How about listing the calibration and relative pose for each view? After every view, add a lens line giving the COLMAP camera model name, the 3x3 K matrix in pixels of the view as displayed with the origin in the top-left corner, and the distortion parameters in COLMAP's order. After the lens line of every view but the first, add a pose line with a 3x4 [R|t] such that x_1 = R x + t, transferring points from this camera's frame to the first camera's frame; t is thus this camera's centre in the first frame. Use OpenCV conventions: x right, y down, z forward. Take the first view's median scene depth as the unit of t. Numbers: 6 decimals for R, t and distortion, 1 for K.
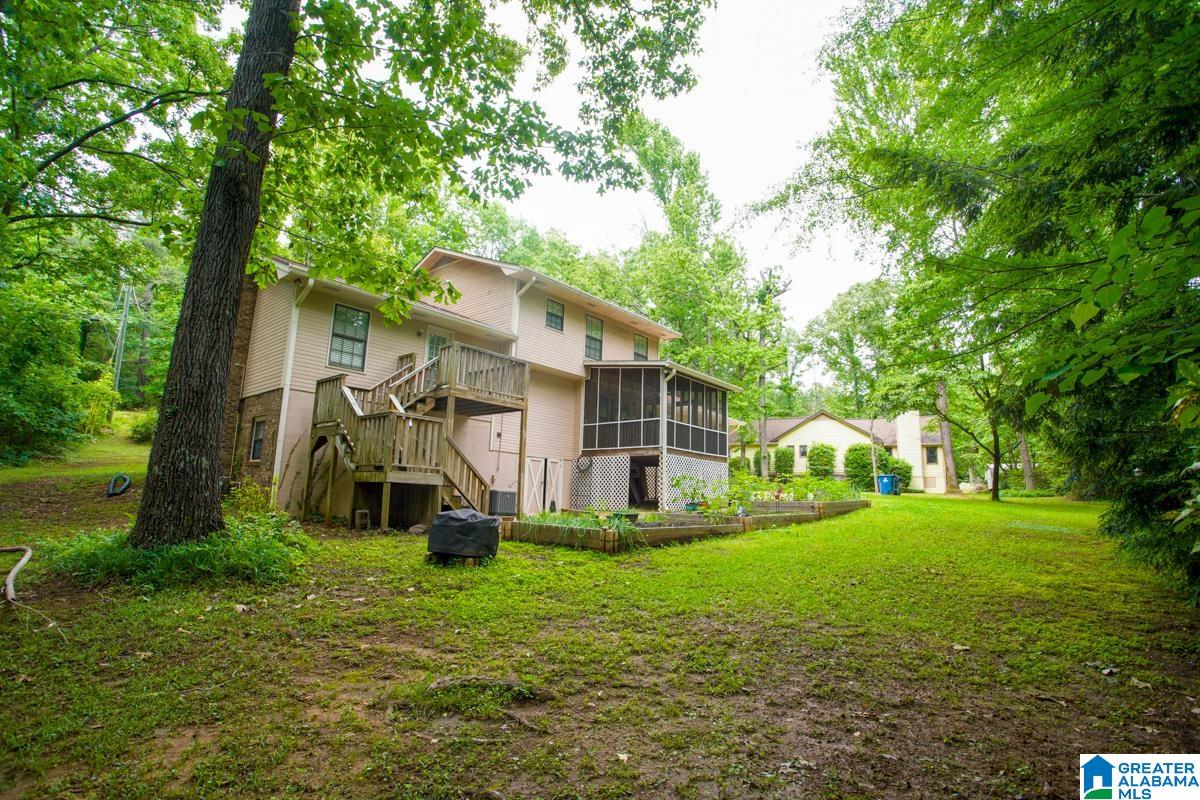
lens RADIAL K [[581.8, 0, 600.0], [0, 581.8, 400.0], [0, 0, 1]] dist [-0.074098, 0.032405]
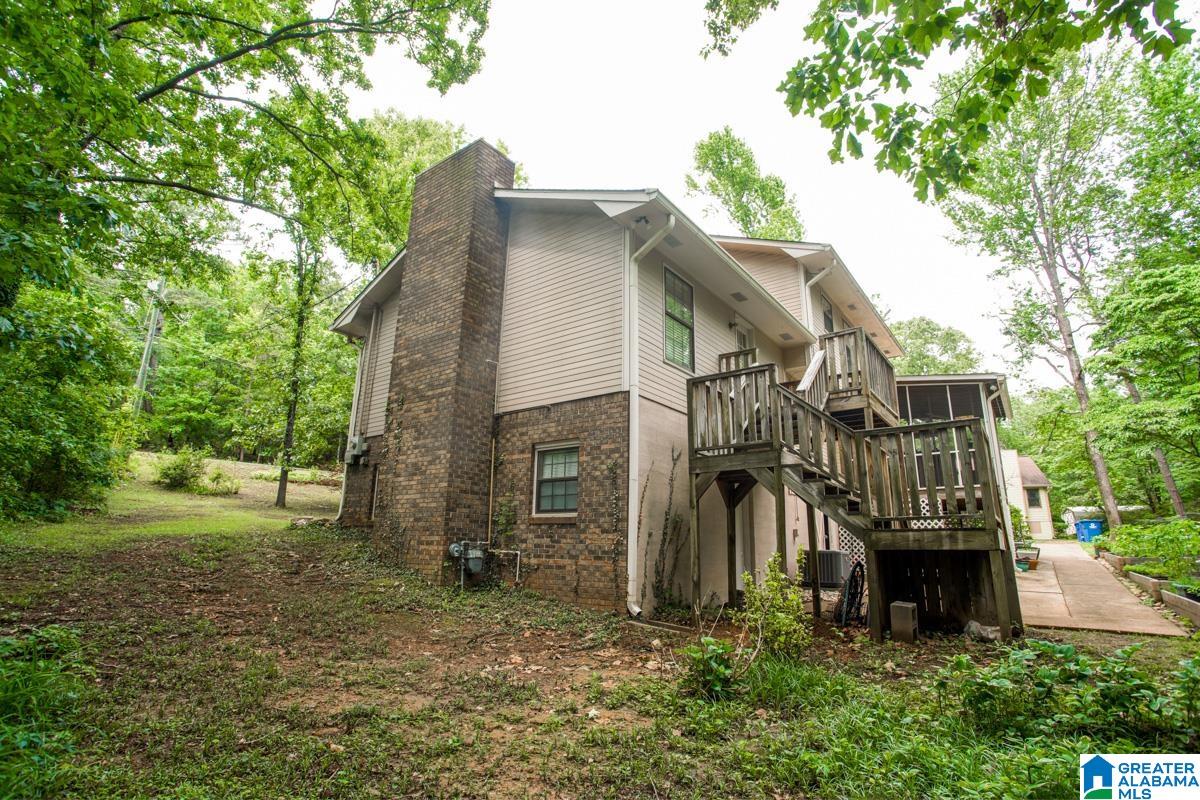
lens RADIAL K [[581.8, 0, 600.0], [0, 581.8, 400.0], [0, 0, 1]] dist [-0.074098, 0.032405]
pose [[0.998564, 0.003059, 0.053493, -0.522387], [0.001239, 0.996784, -0.080128, 0.031134], [-0.053566, 0.080079, 0.995348, 0.335447]]
